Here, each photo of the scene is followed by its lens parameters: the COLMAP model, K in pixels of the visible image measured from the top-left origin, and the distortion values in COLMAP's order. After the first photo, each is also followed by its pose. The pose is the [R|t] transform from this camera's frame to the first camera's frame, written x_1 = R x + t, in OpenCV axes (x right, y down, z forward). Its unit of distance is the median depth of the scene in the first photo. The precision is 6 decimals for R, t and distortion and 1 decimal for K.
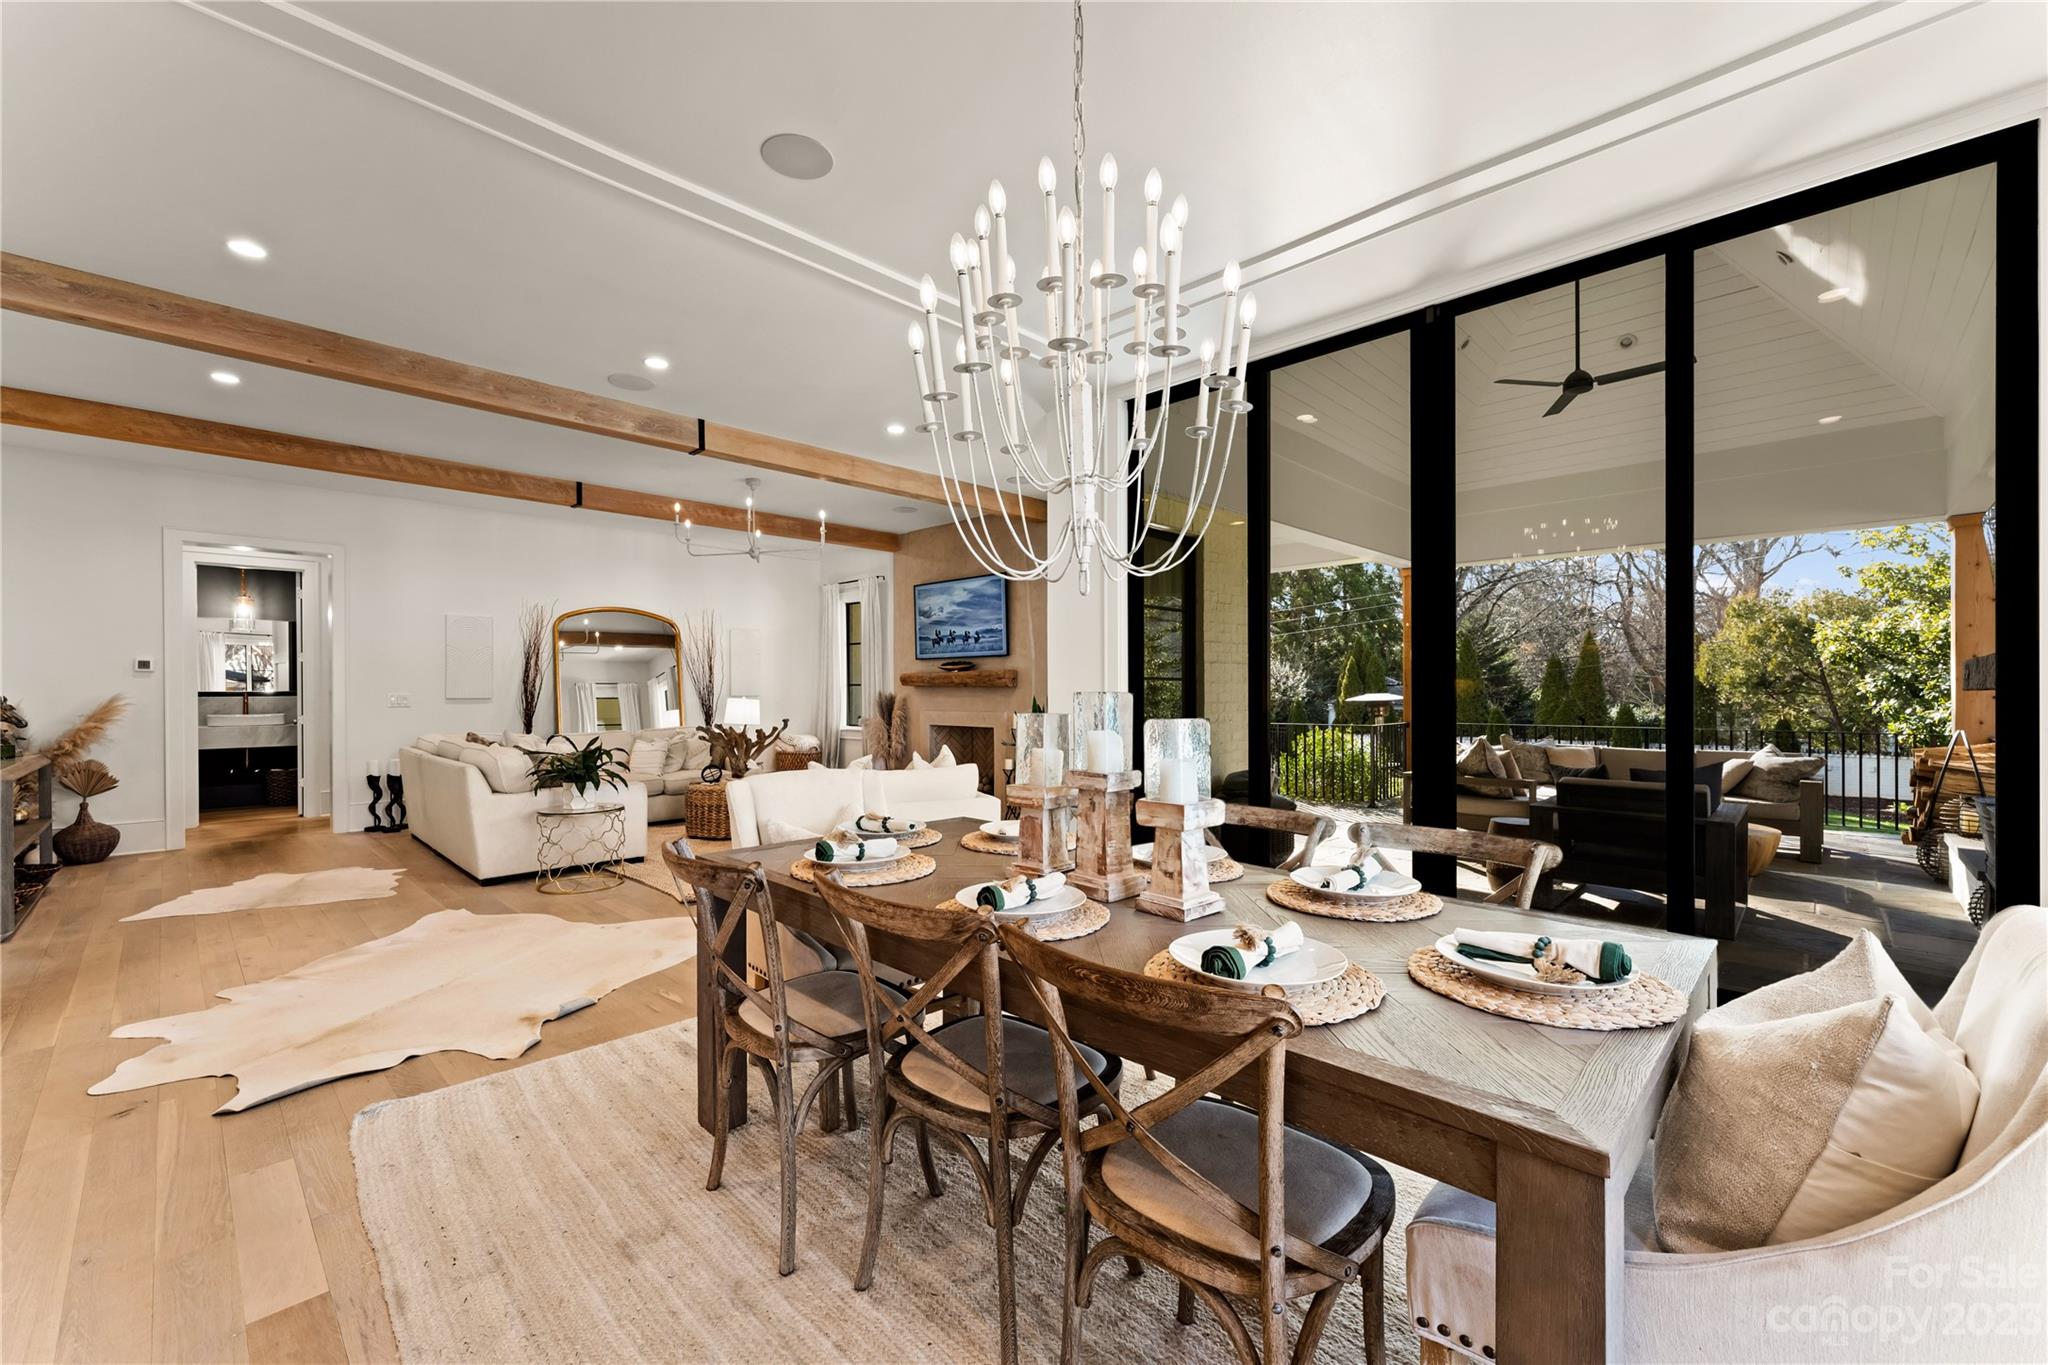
lens RADIAL K [[825.1, 0, 991.6], [0, 825.1, 686.6], [0, 0, 1]] dist [0.013135, -0.000080]
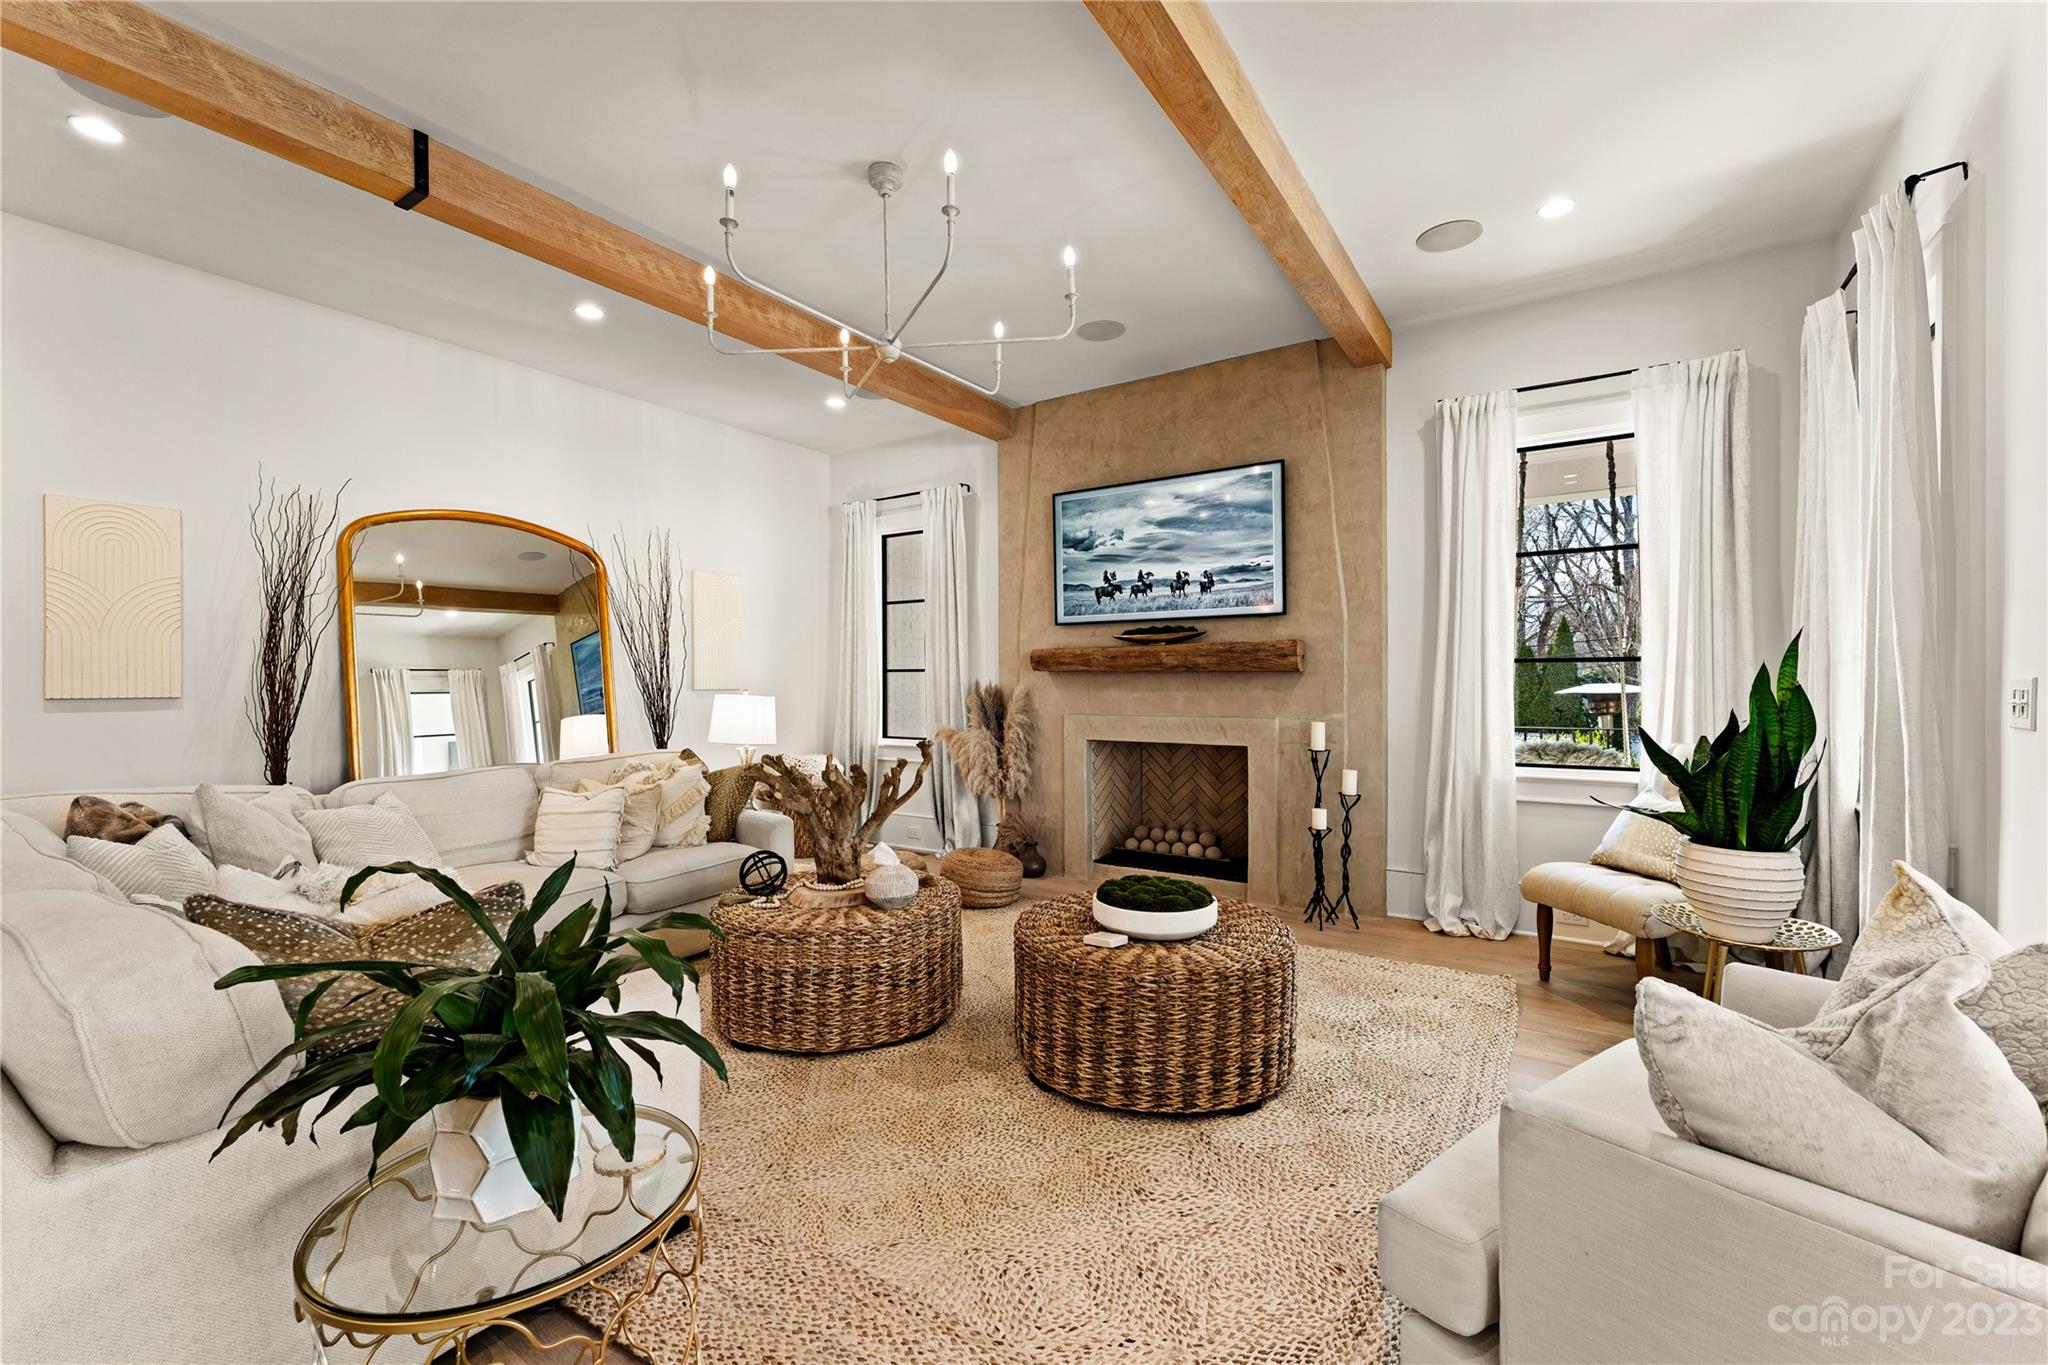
lens RADIAL K [[858.2, 0, 1024.0], [0, 858.2, 682.5], [0, 0, 1]] dist [-0.025828, 0.020283]
pose [[0.980155, -0.004022, 0.198193, -0.242961], [0.002692, 0.999972, 0.006975, 0.003040], [-0.198215, -0.006303, 0.980138, 0.445784]]
